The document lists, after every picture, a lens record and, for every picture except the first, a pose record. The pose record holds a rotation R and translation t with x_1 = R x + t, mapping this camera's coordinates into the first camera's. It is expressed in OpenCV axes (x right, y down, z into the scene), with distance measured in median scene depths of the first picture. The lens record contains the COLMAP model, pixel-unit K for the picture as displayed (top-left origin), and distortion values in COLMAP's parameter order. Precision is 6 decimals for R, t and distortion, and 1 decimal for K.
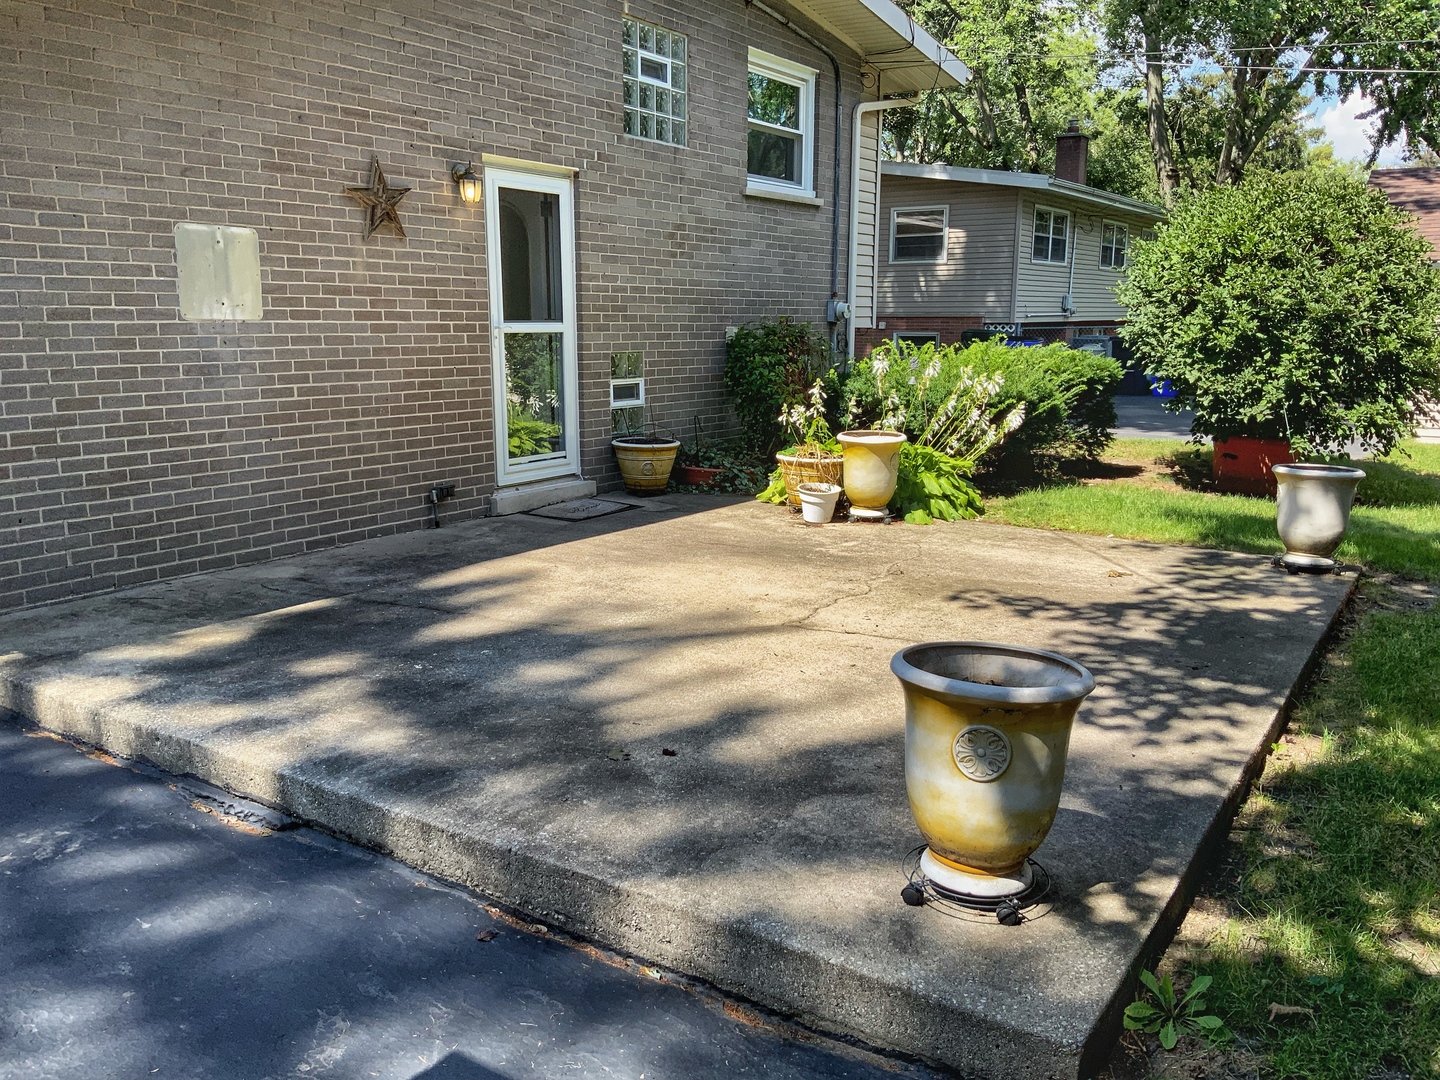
lens RADIAL K [[1180.9, 0, 720.0], [0, 1180.9, 540.0], [0, 0, 1]] dist [0.070297, -0.000940]
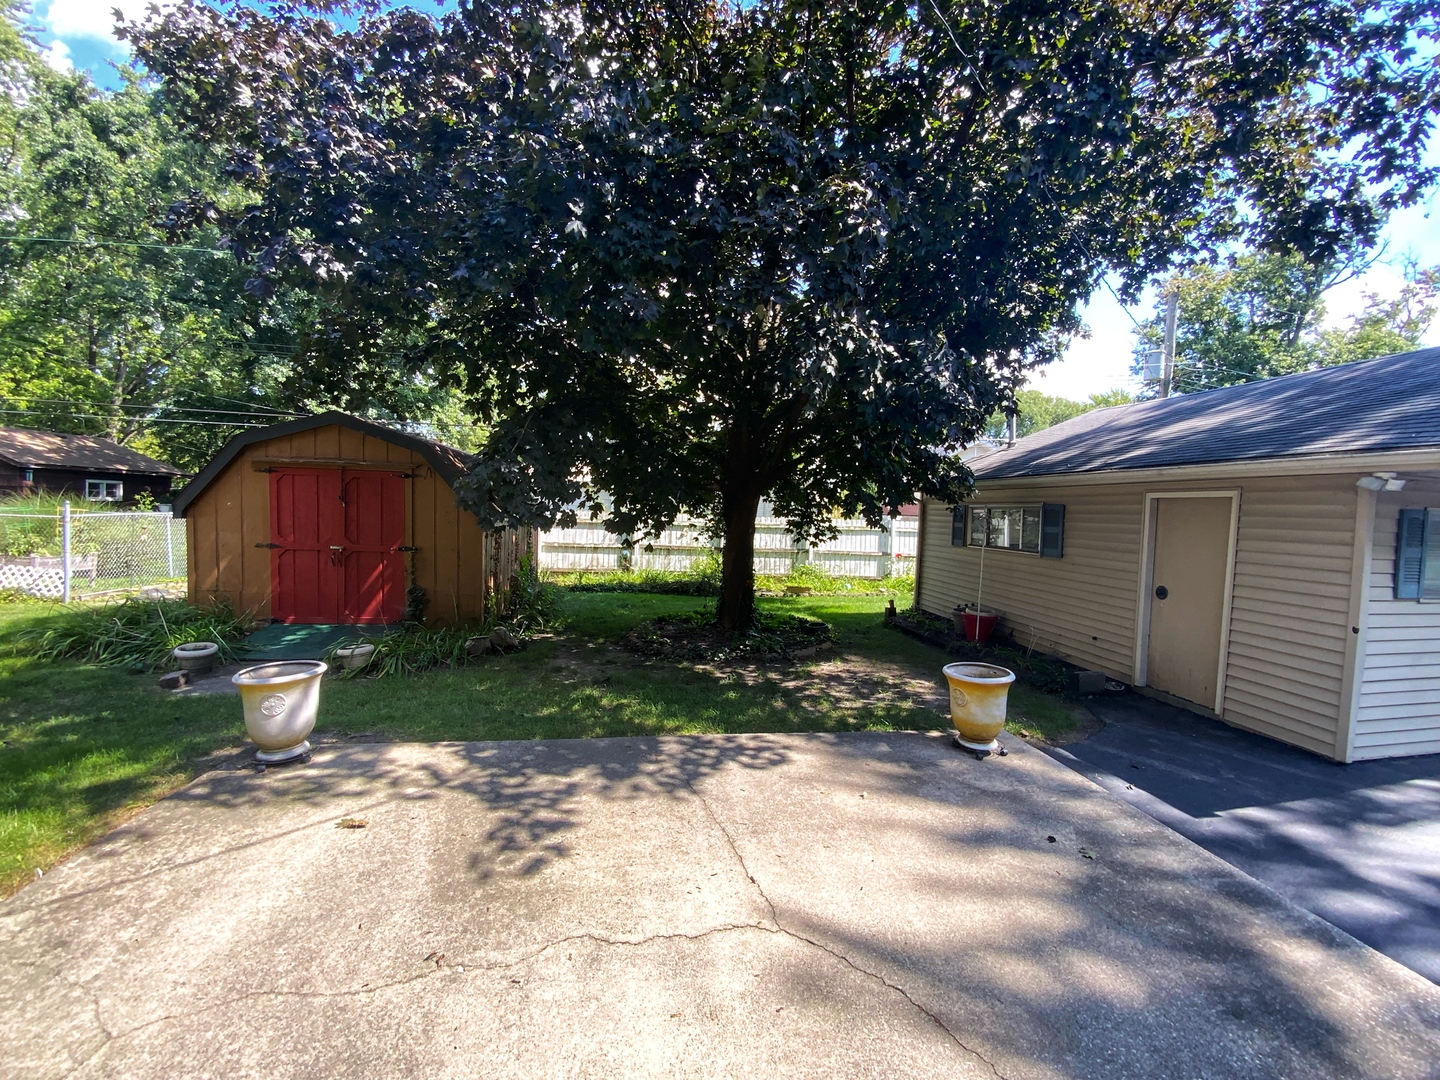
lens RADIAL K [[586.6, 0, 720.0], [0, 586.6, 540.0], [0, 0, 1]] dist [0.002306, -0.013466]
pose [[-0.662007, -0.079989, 0.745217, -0.253960], [0.103986, 0.974871, 0.197014, -0.342177], [-0.742249, 0.207916, -0.637054, 1.447008]]
